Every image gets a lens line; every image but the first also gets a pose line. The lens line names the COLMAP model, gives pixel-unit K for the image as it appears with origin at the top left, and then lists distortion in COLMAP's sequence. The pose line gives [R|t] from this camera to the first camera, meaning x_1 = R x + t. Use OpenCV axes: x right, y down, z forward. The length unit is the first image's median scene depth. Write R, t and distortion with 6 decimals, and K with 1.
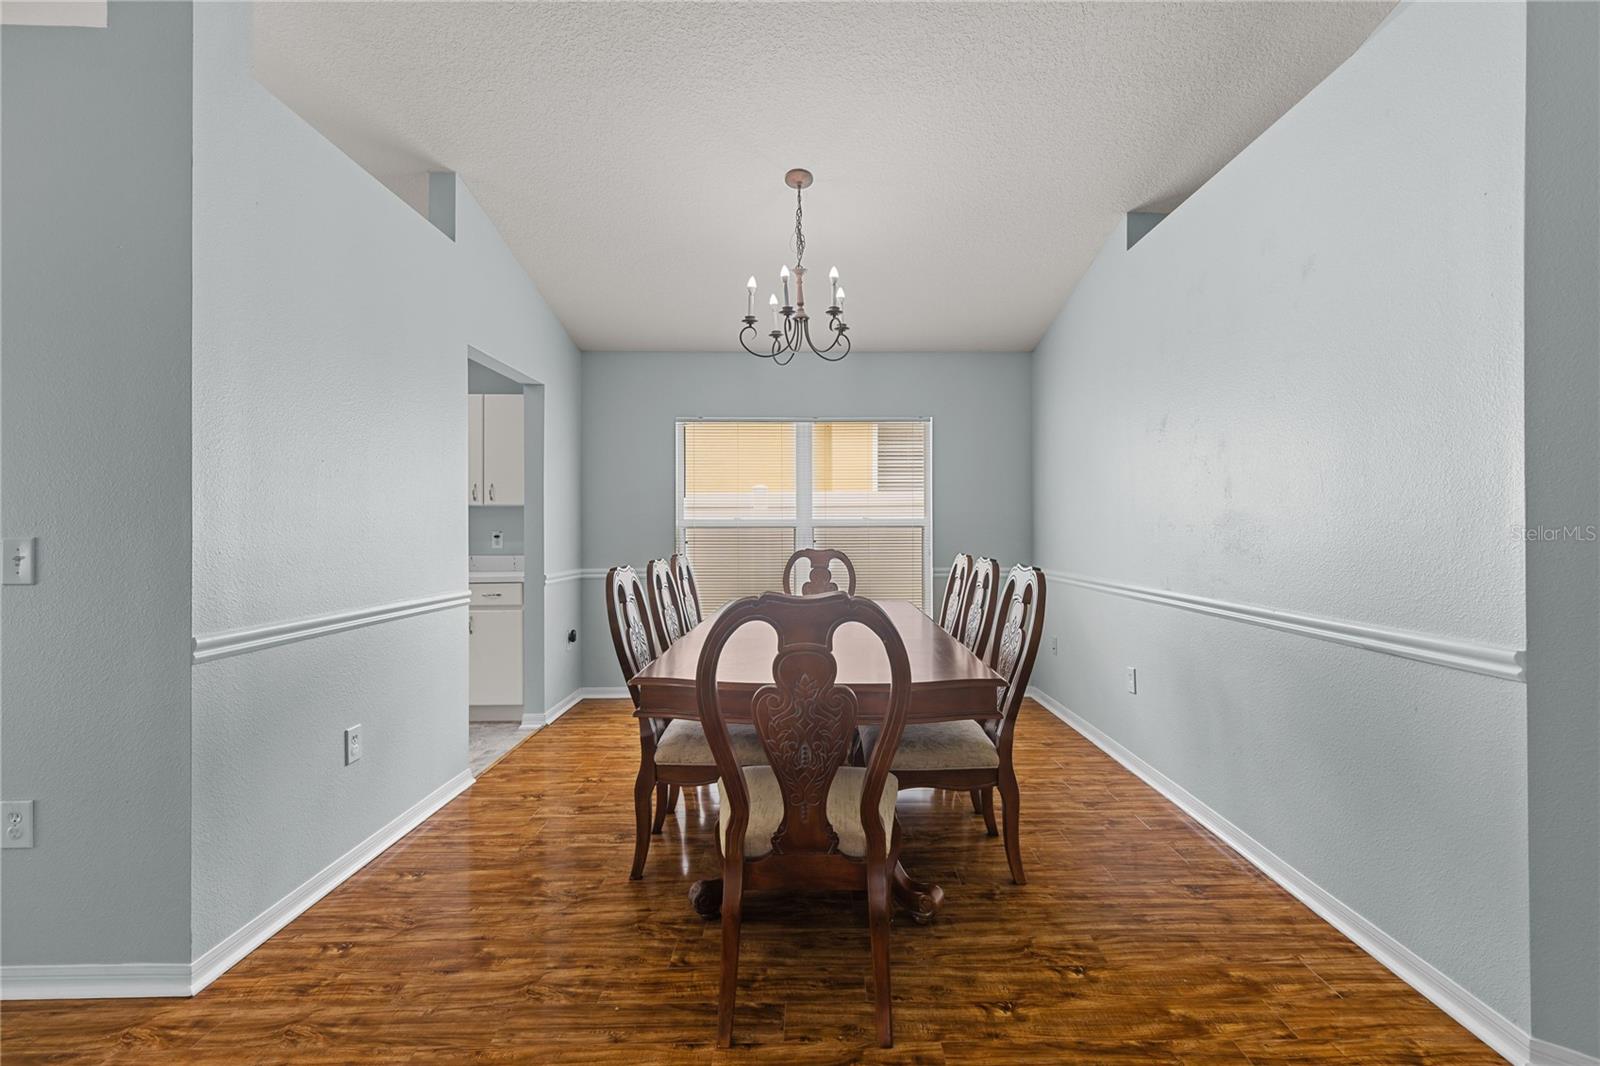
lens RADIAL K [[709.9, 0, 820.4], [0, 709.9, 527.8], [0, 0, 1]] dist [0.021025, -0.008822]
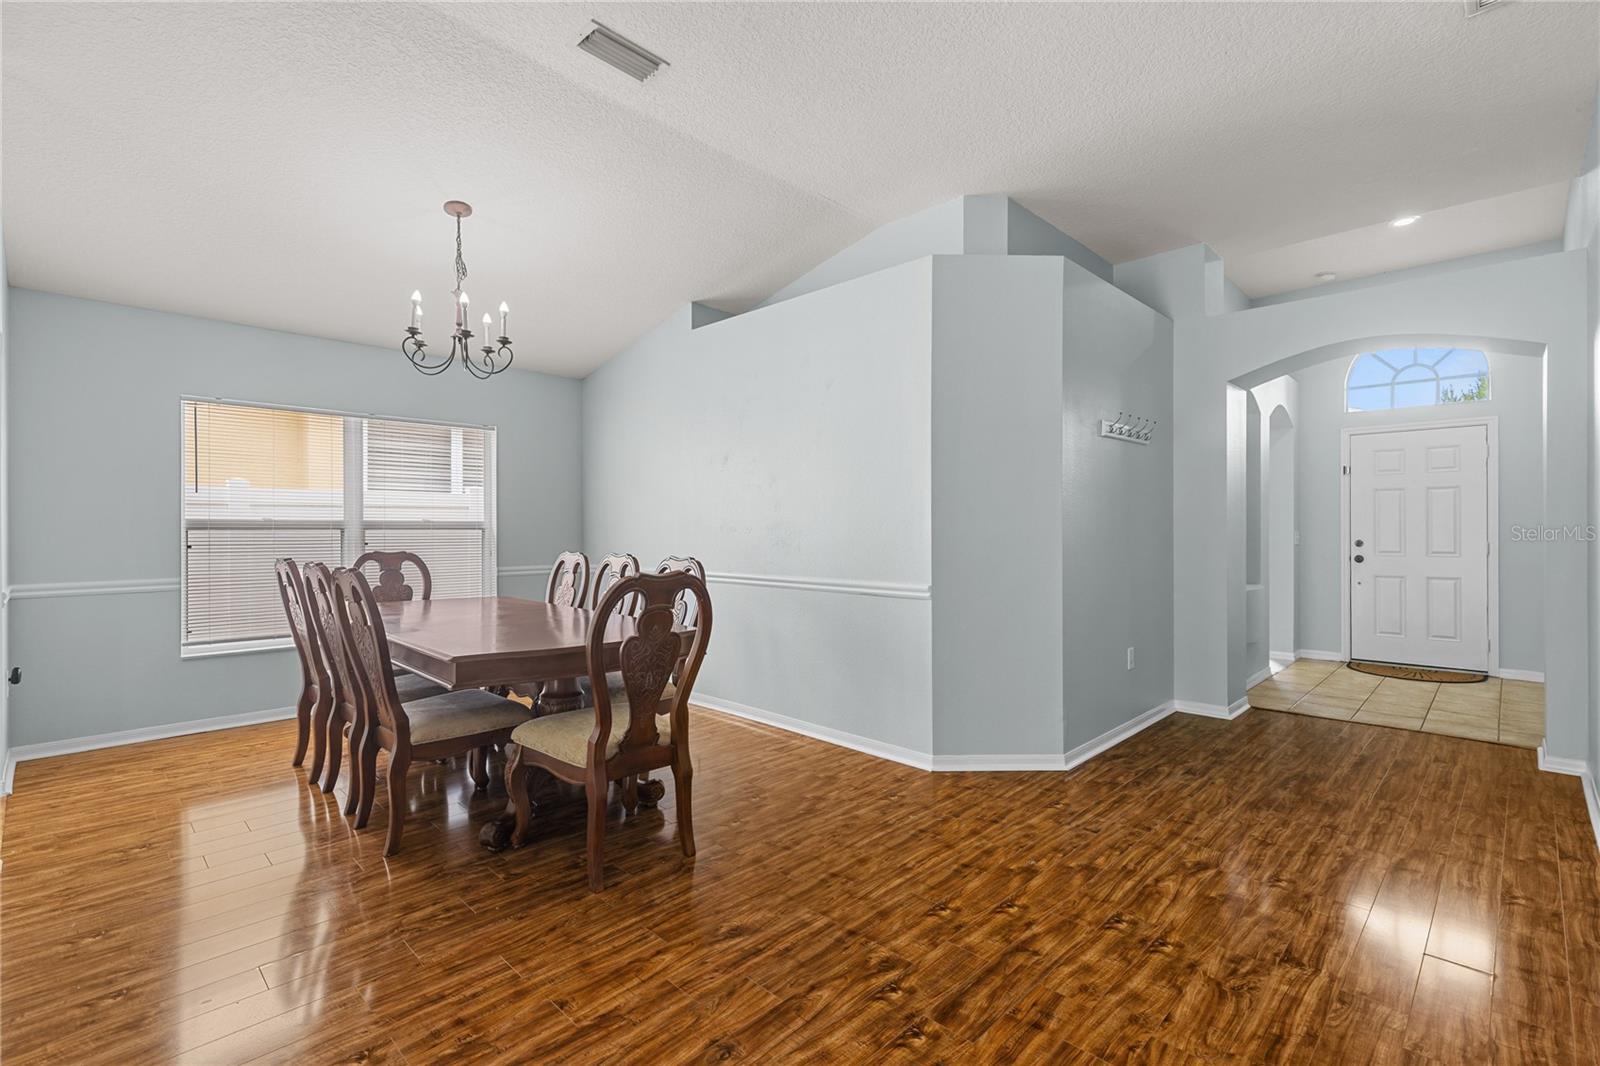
lens RADIAL K [[724.4, 0, 800.0], [0, 724.4, 533.0], [0, 0, 1]] dist [0.020320, 0.000180]
pose [[0.715249, -0.000424, 0.698869, -0.626096], [-0.001921, 0.999995, 0.002573, 0.001223], [-0.698867, -0.003183, 0.715245, -0.233362]]
